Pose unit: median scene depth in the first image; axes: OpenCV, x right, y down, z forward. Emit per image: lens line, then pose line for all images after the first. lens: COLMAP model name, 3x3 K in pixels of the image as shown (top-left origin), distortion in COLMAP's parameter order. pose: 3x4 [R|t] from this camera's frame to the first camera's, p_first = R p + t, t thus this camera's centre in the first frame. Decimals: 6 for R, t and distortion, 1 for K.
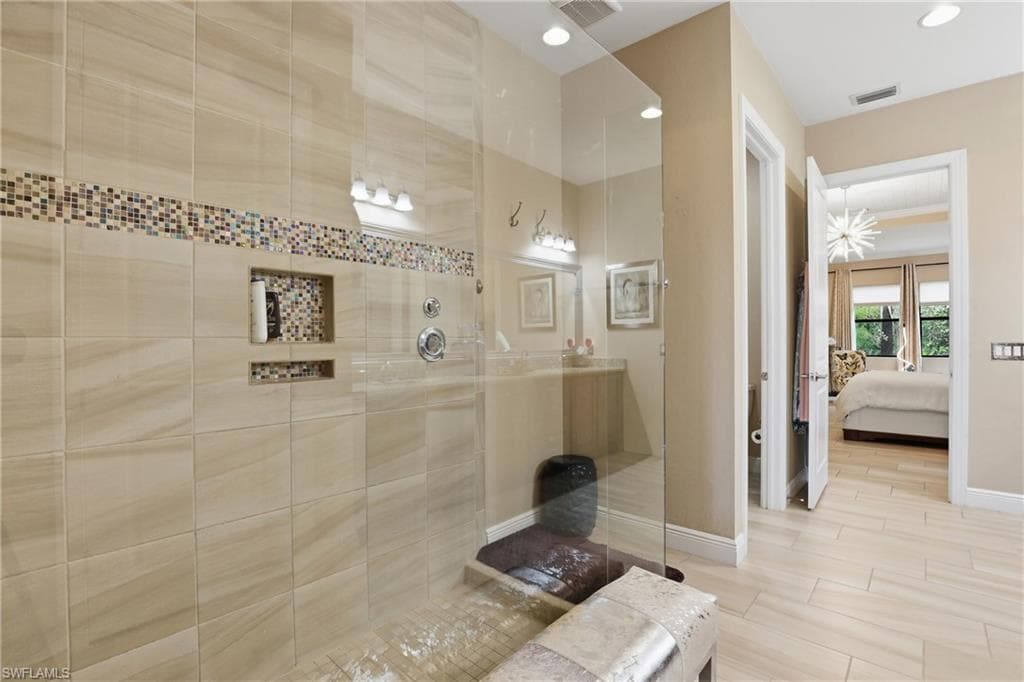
lens RADIAL K [[483.1, 0, 520.6], [0, 483.1, 341.1], [0, 0, 1]] dist [-0.030051, -0.000738]
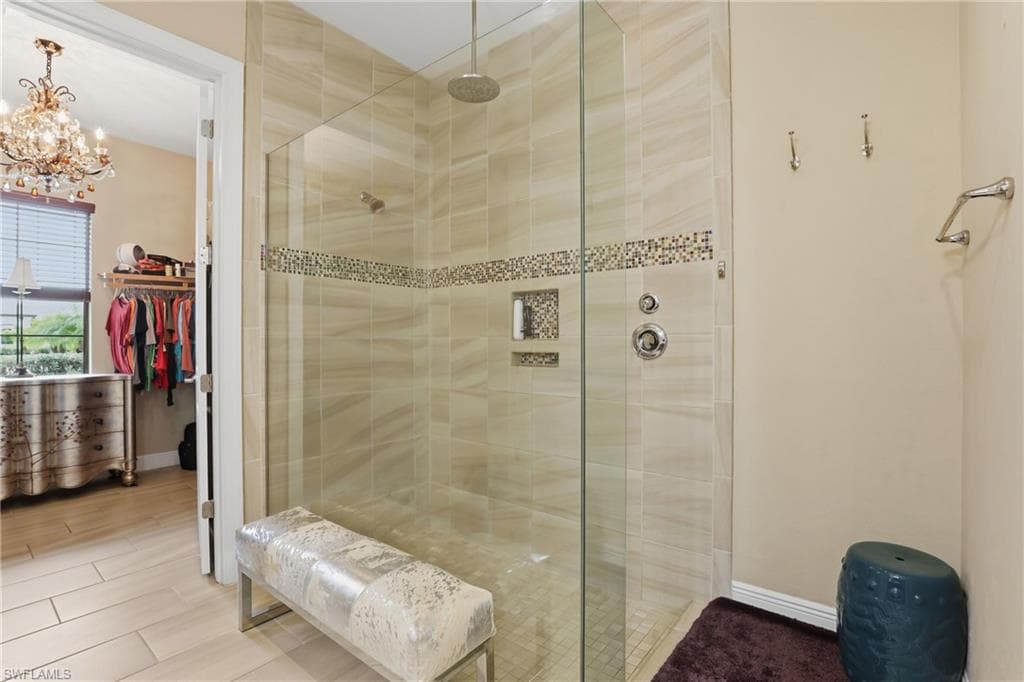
lens RADIAL K [[483.1, 0, 517.6], [0, 483.1, 340.8], [0, 0, 1]] dist [-0.030051, -0.000738]
pose [[0.040710, 0.001307, -0.999170, 0.959104], [-0.000942, 0.999999, 0.001270, 0.005384], [0.999171, 0.000890, 0.040712, 0.869054]]
